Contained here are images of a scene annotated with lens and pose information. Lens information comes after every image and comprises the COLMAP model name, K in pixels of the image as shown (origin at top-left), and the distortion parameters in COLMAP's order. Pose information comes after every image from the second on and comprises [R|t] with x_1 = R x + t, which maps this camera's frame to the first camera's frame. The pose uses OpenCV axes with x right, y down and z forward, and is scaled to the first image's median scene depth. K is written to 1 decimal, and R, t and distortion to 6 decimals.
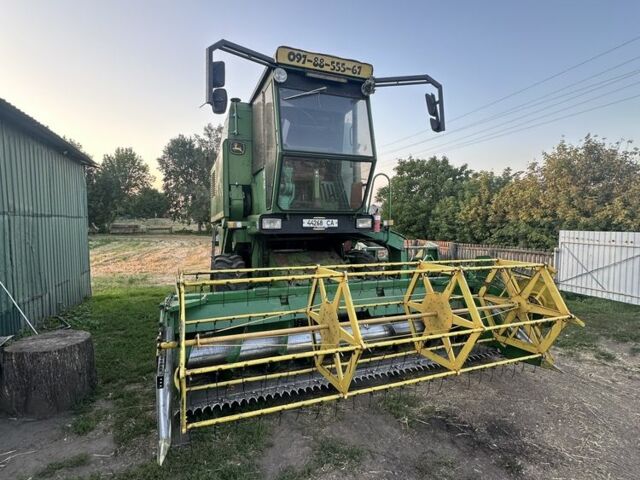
lens RADIAL K [[337.8, 0, 320.0], [0, 337.8, 240.0], [0, 0, 1]] dist [-0.003110, 0.000276]
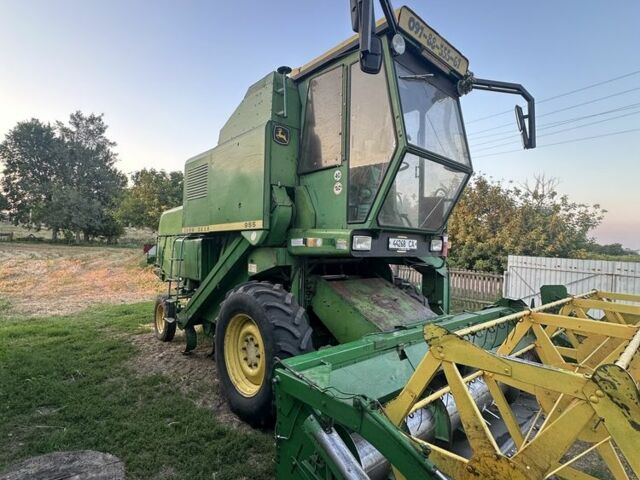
lens RADIAL K [[337.8, 0, 320.0], [0, 337.8, 240.0], [0, 0, 1]] dist [-0.003110, 0.000276]
pose [[0.939556, 0.040256, 0.340021, -0.258969], [-0.024962, 0.998475, -0.049237, -0.009010], [-0.341485, 0.037773, 0.939128, 0.190688]]
